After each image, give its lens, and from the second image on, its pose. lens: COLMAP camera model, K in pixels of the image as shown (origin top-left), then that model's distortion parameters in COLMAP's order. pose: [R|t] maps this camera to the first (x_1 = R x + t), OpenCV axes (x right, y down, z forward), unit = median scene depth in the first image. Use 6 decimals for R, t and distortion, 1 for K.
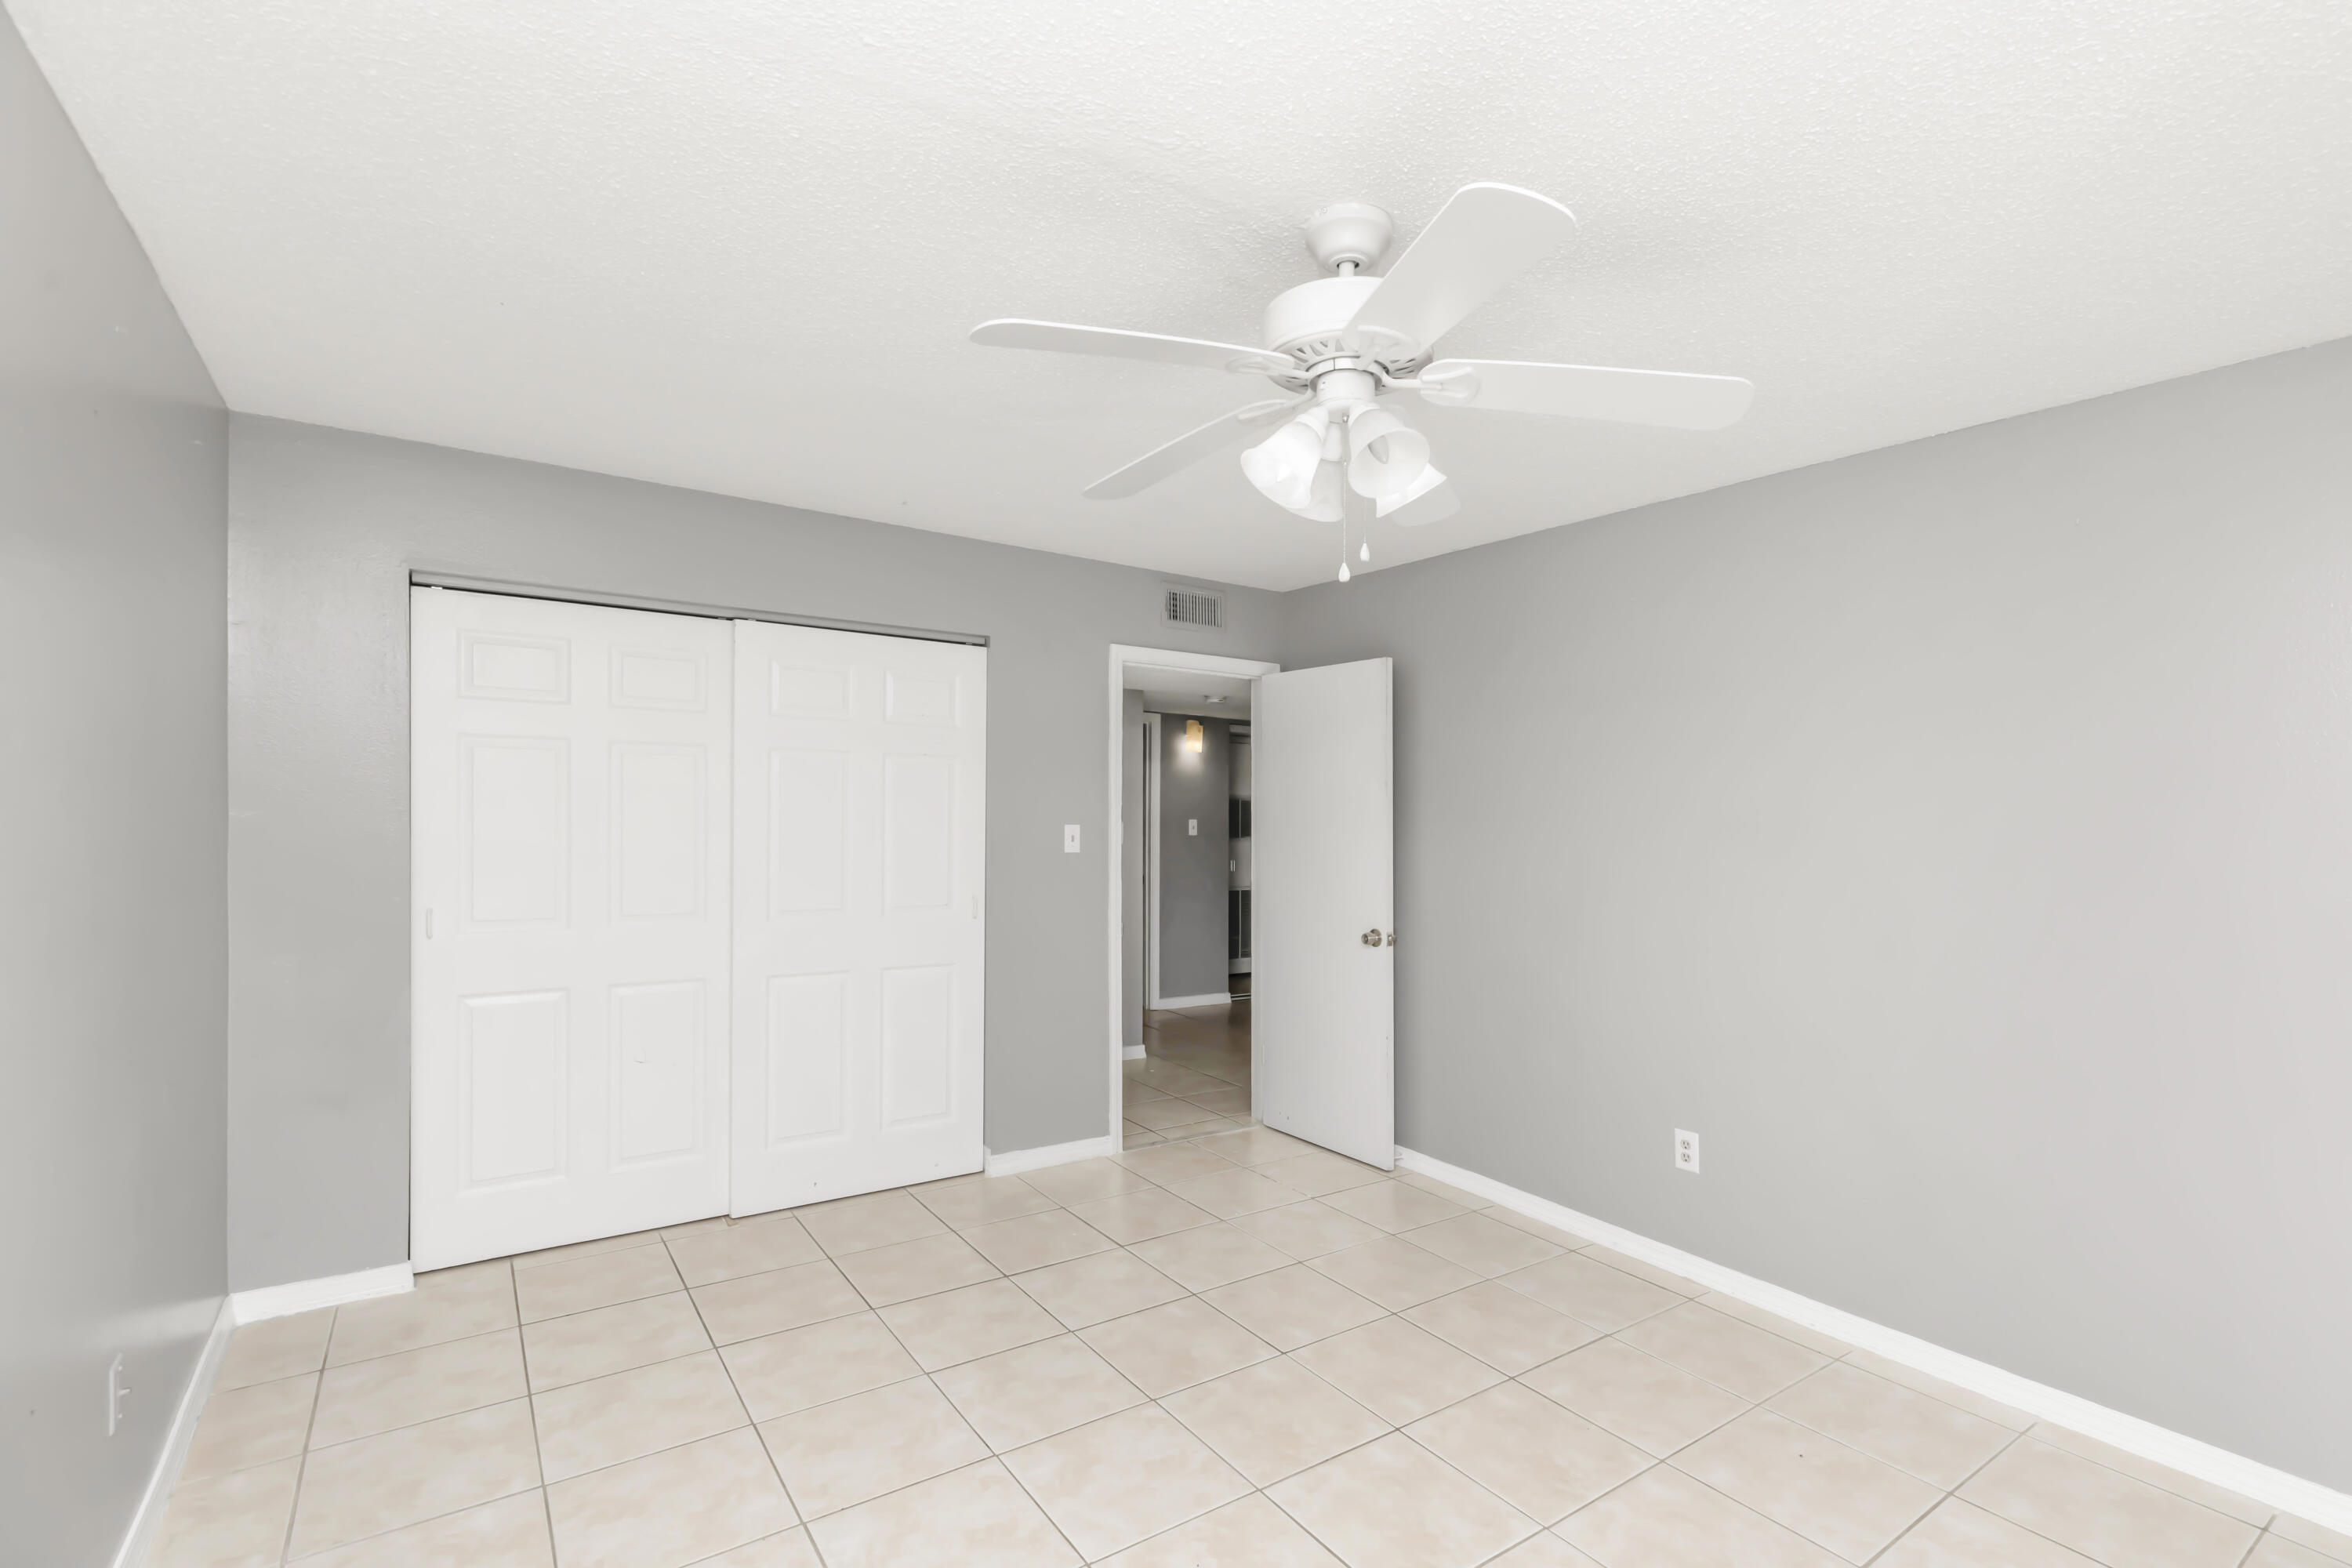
lens RADIAL K [[1080.5, 0, 1181.7], [0, 1080.5, 794.2], [0, 0, 1]] dist [0.000062, -0.000636]
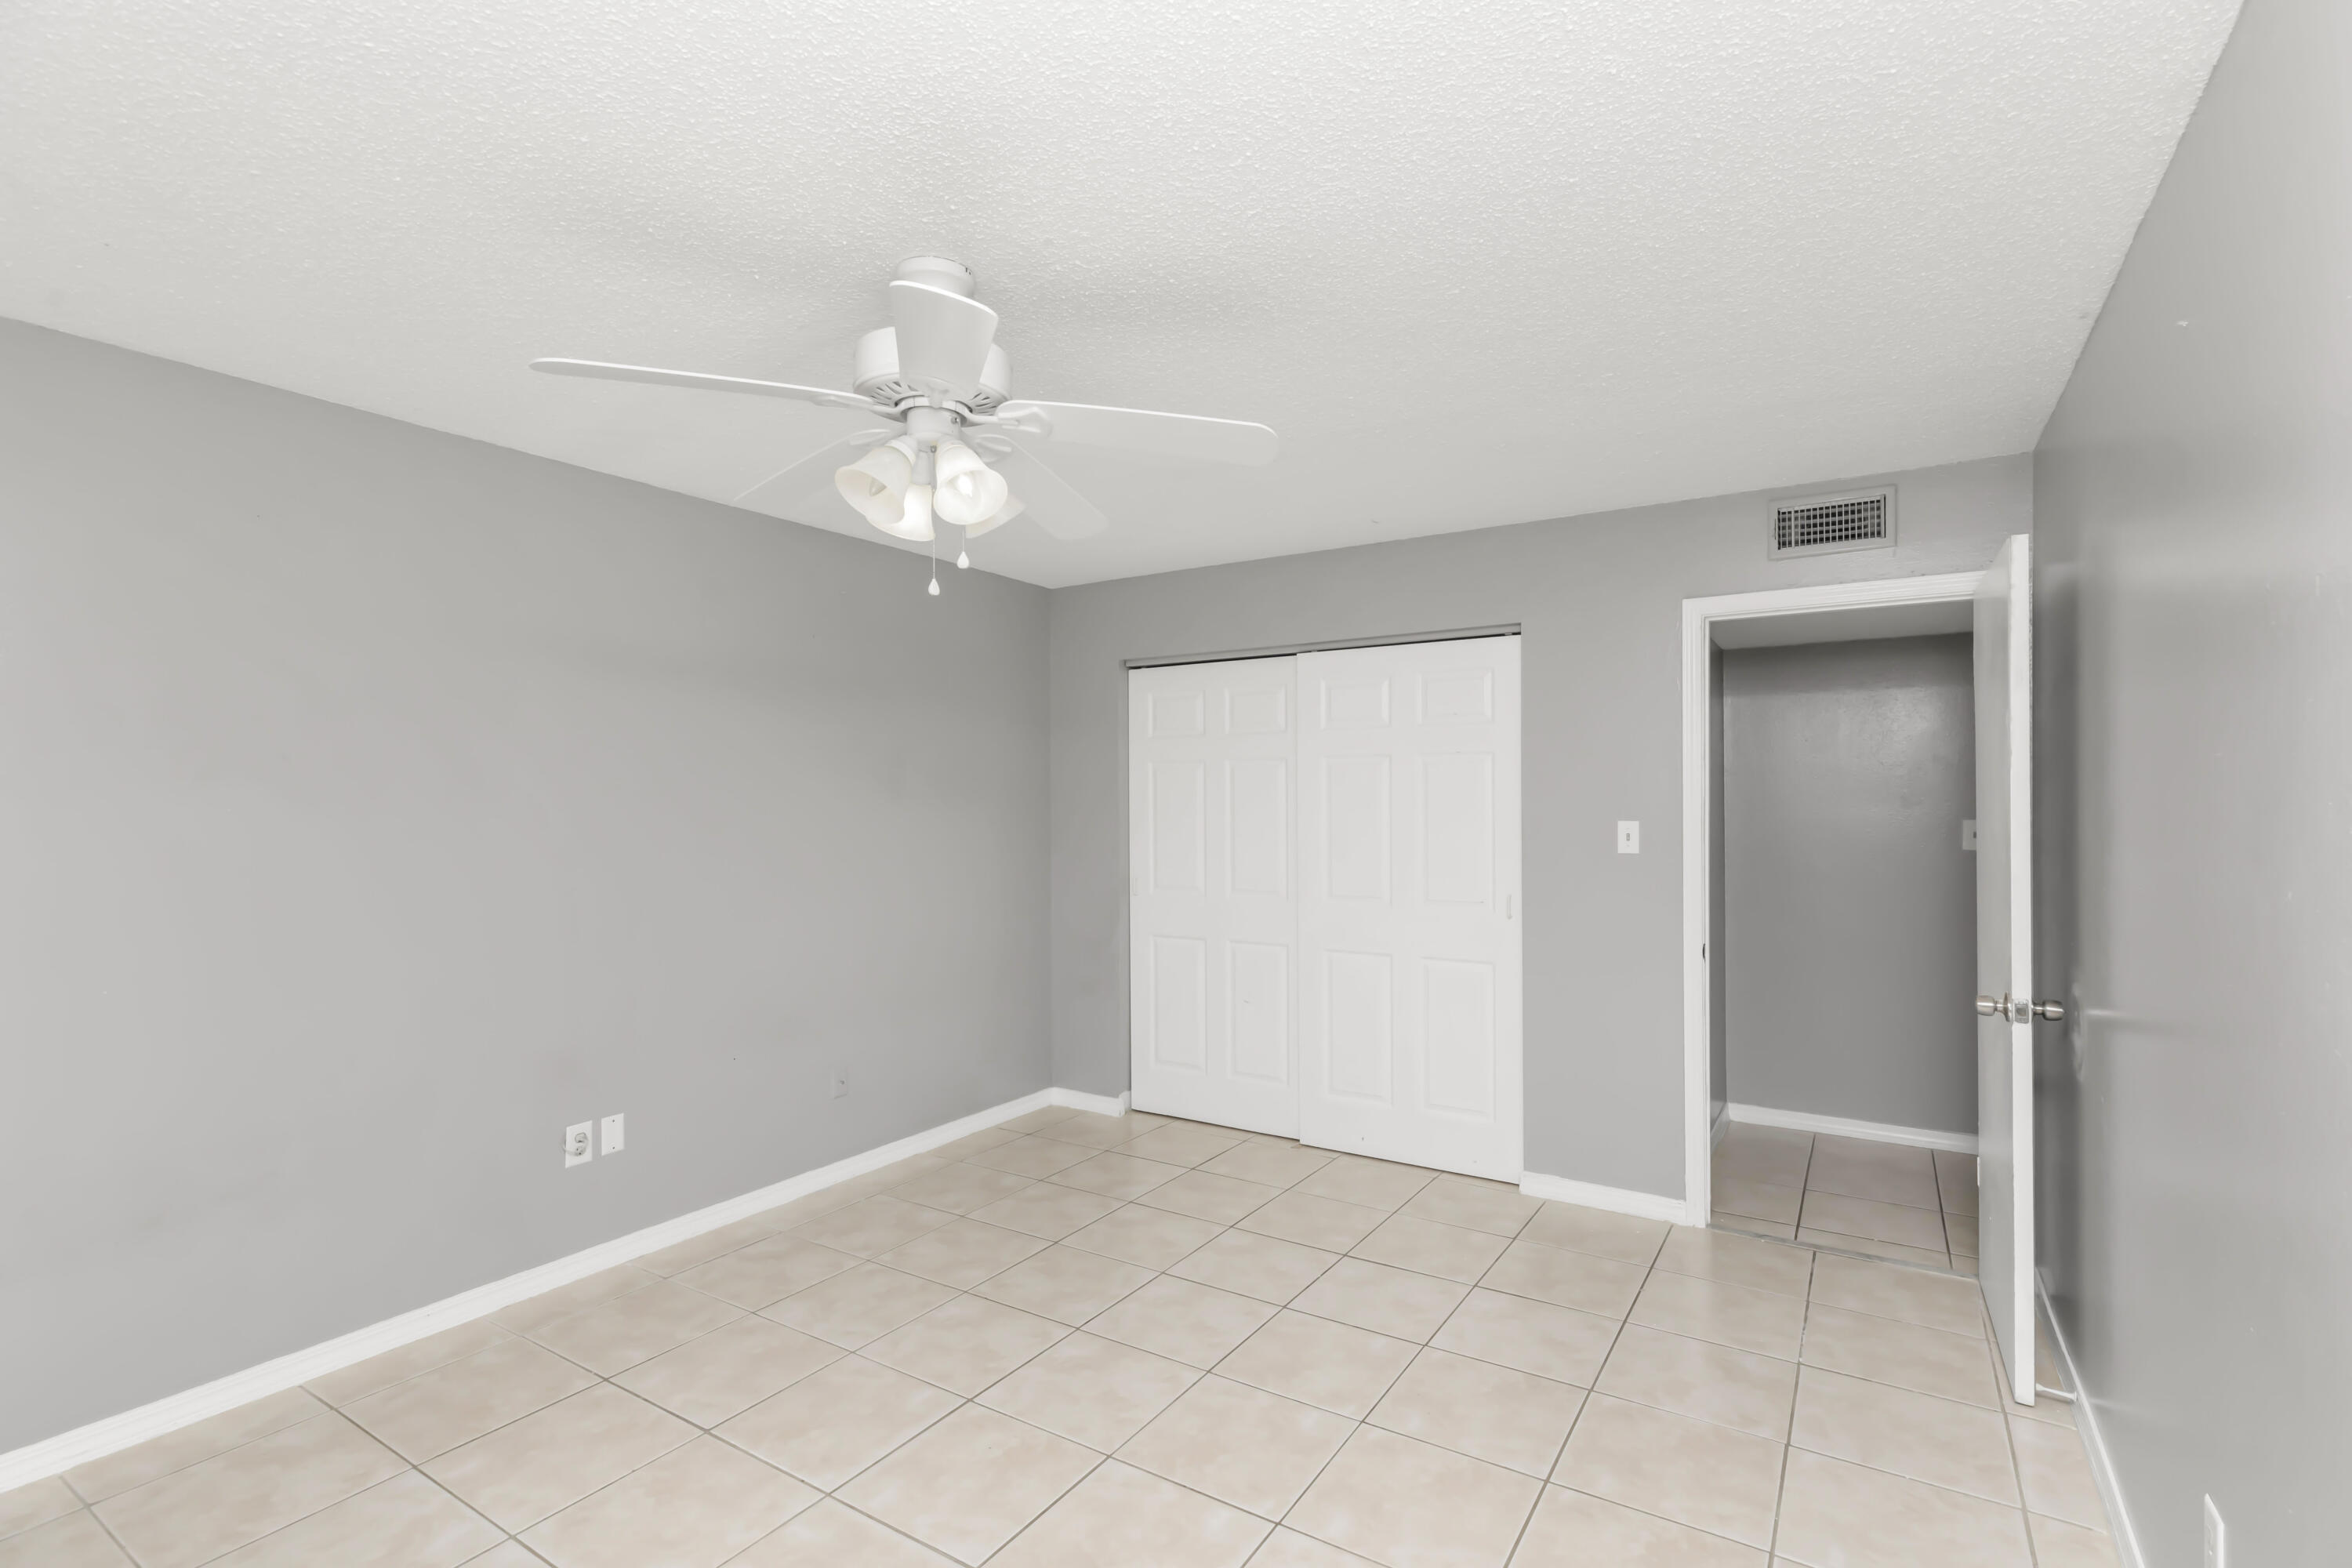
lens RADIAL K [[1080.5, 0, 1172.8], [0, 1080.5, 788.1], [0, 0, 1]] dist [0.000062, -0.000636]
pose [[0.377910, -0.027006, -0.925448, 0.598037], [0.029692, 0.999414, -0.017040, 0.006342], [0.925366, -0.021039, 0.378490, 0.366476]]
